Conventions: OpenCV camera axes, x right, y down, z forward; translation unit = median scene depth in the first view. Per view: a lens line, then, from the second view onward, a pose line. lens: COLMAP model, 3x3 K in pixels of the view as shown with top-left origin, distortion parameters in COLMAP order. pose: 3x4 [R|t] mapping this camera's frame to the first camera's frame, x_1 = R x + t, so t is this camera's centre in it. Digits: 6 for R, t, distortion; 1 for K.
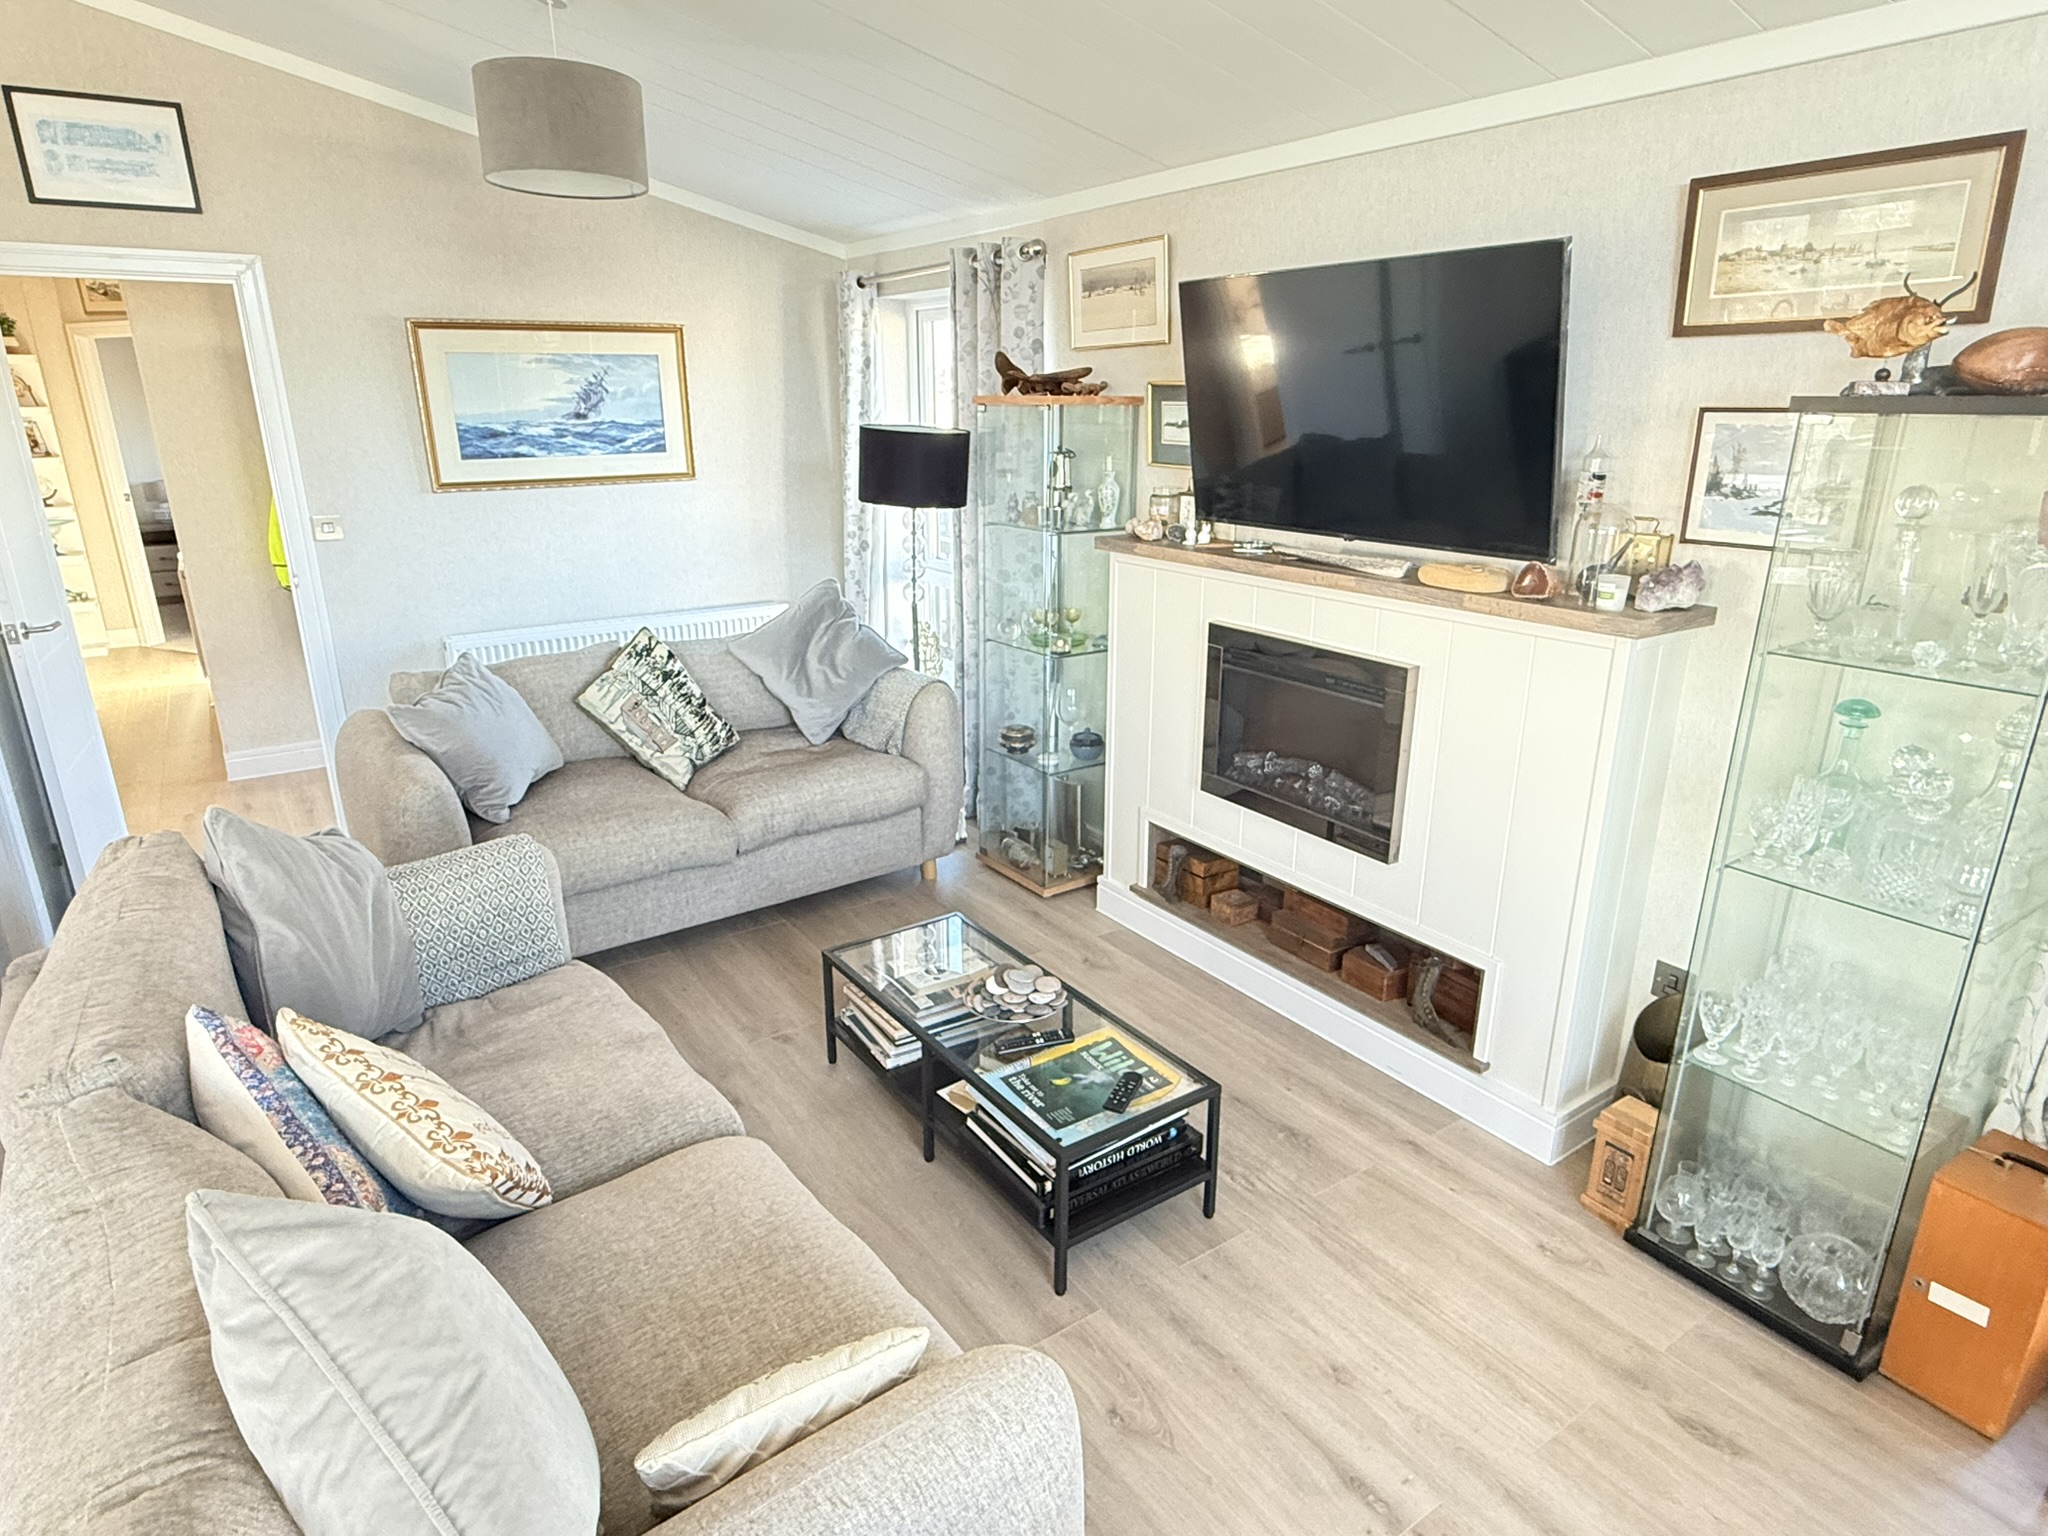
lens RADIAL K [[1154.7, 0, 1008.8], [0, 1154.7, 769.5], [0, 0, 1]] dist [-0.010696, 0.002639]
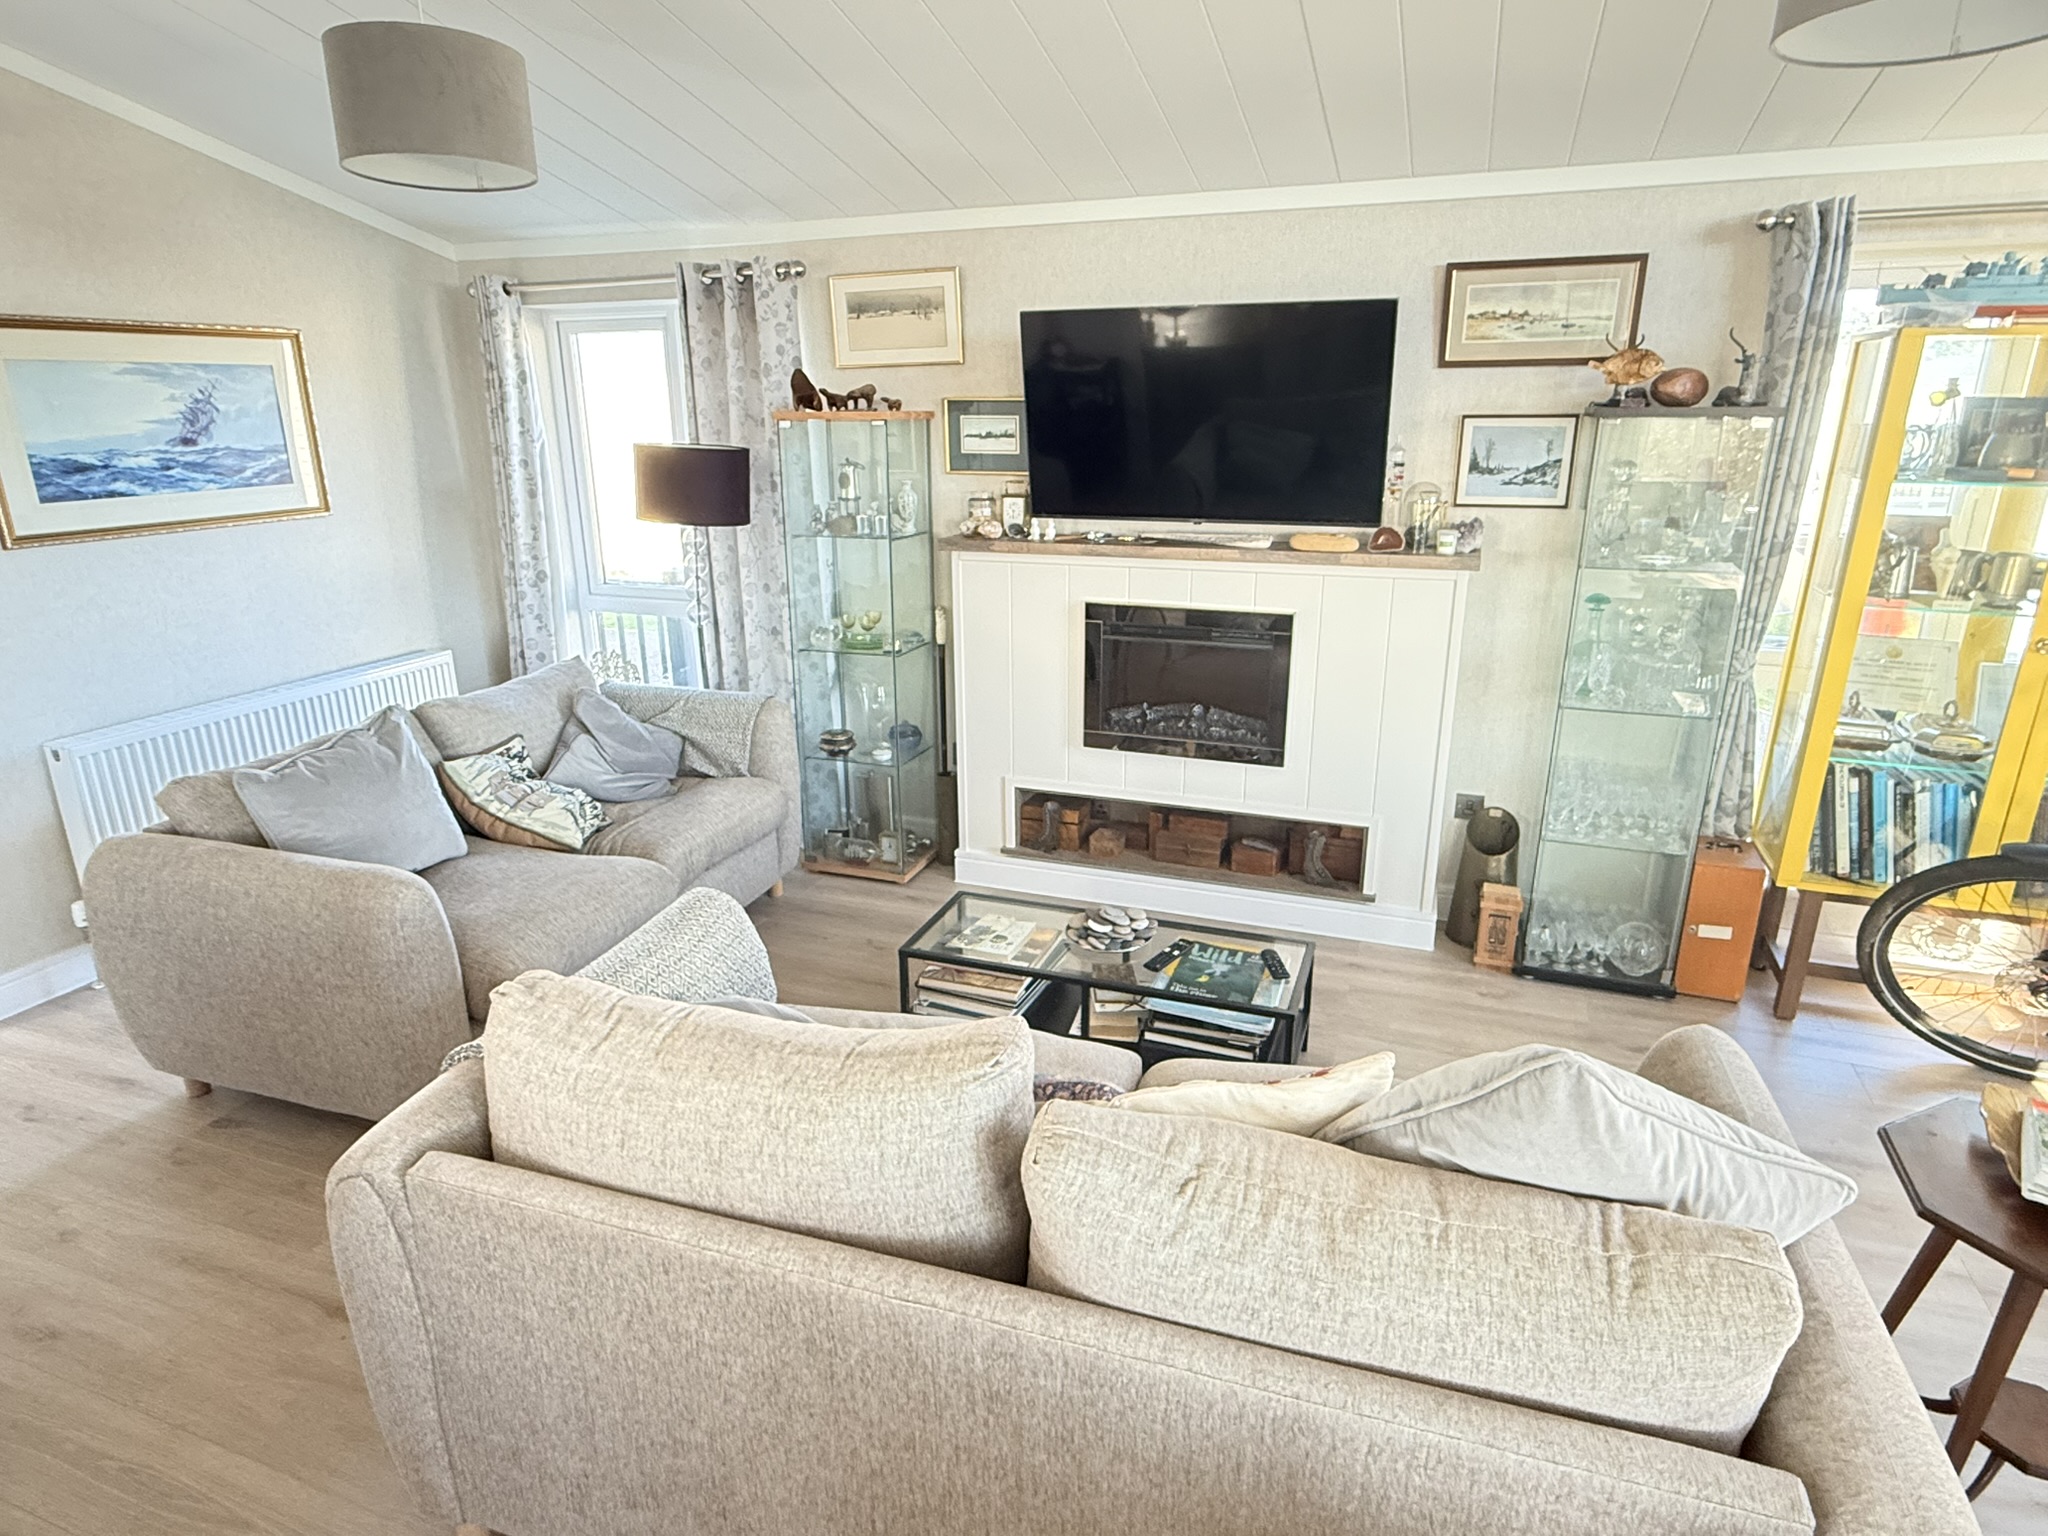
lens RADIAL K [[1154.7, 0, 1002.6], [0, 1154.7, 774.5], [0, 0, 1]] dist [-0.010696, 0.002639]
pose [[0.818723, -0.178782, 0.545646, -0.516874], [0.182465, 0.982041, 0.047984, -0.024370], [-0.544425, 0.060276, 0.836641, 0.065801]]
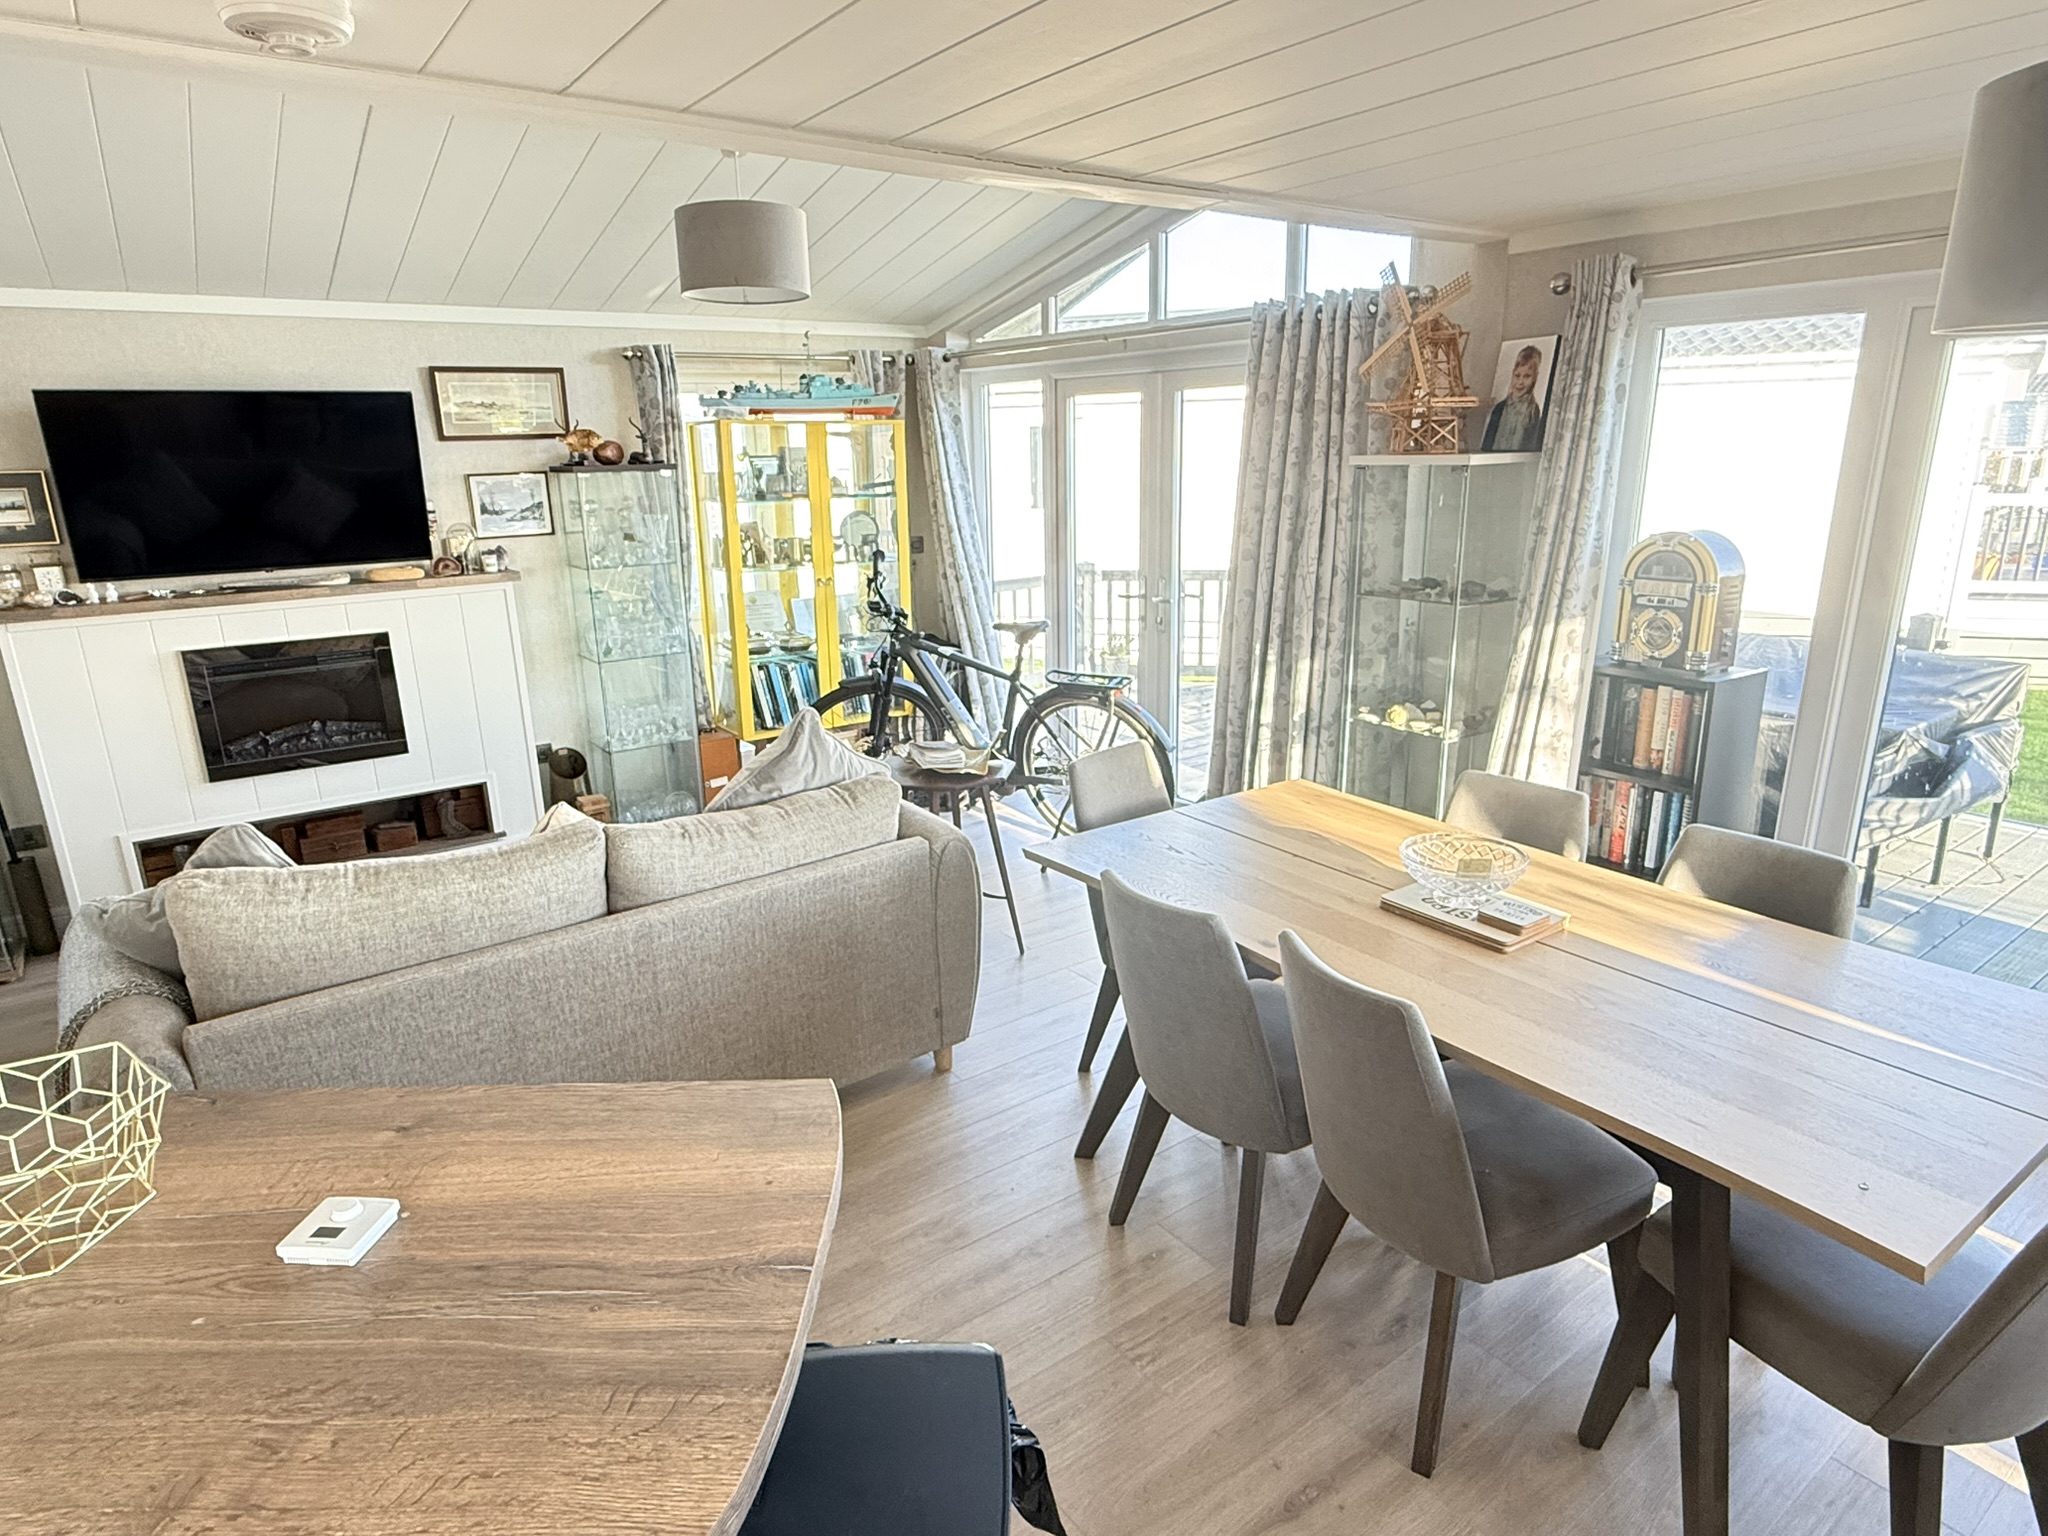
lens RADIAL K [[1154.7, 0, 1025.4], [0, 1154.7, 768.6], [0, 0, 1]] dist [-0.010696, 0.002639]
pose [[-0.043987, -0.268885, 0.962167, -1.035322], [0.326812, 0.906237, 0.268196, -0.040507], [-0.944065, 0.326245, 0.048013, 0.080951]]
